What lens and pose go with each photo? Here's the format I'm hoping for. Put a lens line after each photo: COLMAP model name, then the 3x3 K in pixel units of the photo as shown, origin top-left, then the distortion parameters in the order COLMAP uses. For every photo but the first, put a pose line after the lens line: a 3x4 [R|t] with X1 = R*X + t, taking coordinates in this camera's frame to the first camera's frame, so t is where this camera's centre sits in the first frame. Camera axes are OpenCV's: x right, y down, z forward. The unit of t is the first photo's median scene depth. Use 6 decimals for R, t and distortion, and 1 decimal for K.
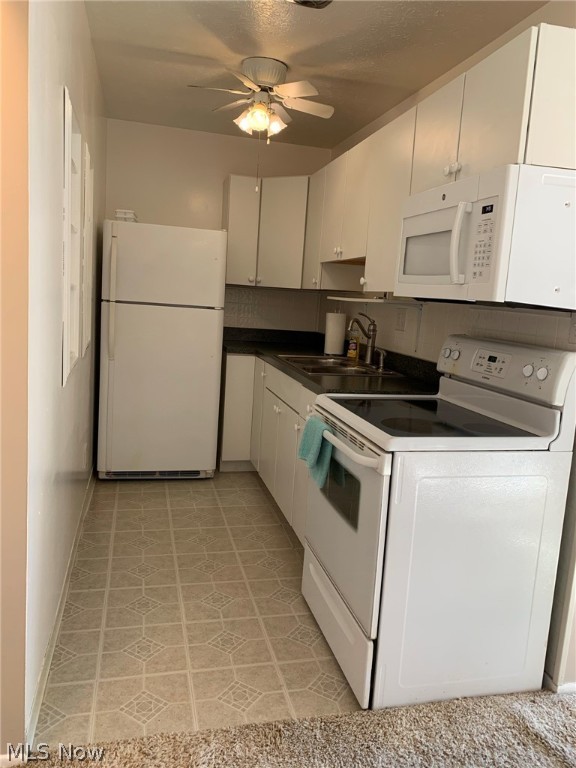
lens RADIAL K [[591.2, 0, 285.3], [0, 591.2, 375.8], [0, 0, 1]] dist [0.017015, -0.007889]
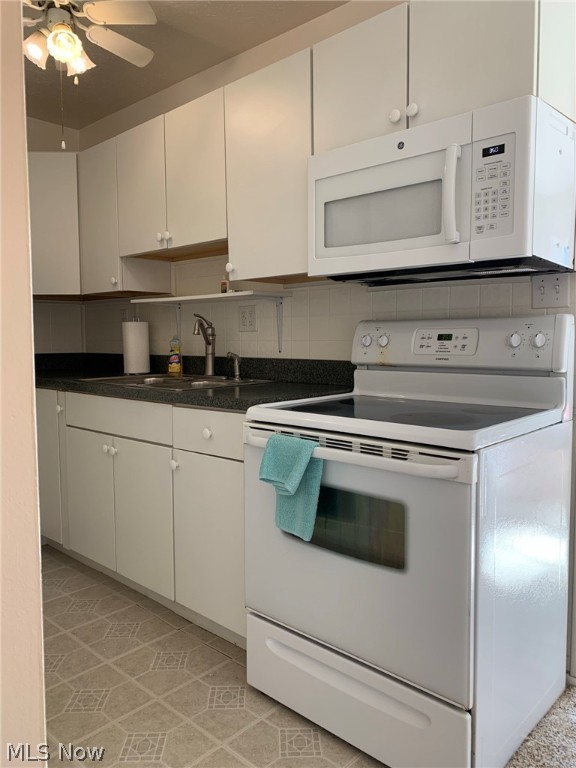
lens RADIAL K [[591.2, 0, 285.3], [0, 591.2, 375.8], [0, 0, 1]] dist [0.017015, -0.007889]
pose [[0.836194, -0.105824, 0.538127, -0.304018], [0.135093, 0.990718, -0.015094, 0.009282], [-0.531535, 0.085319, 0.842729, 0.352893]]
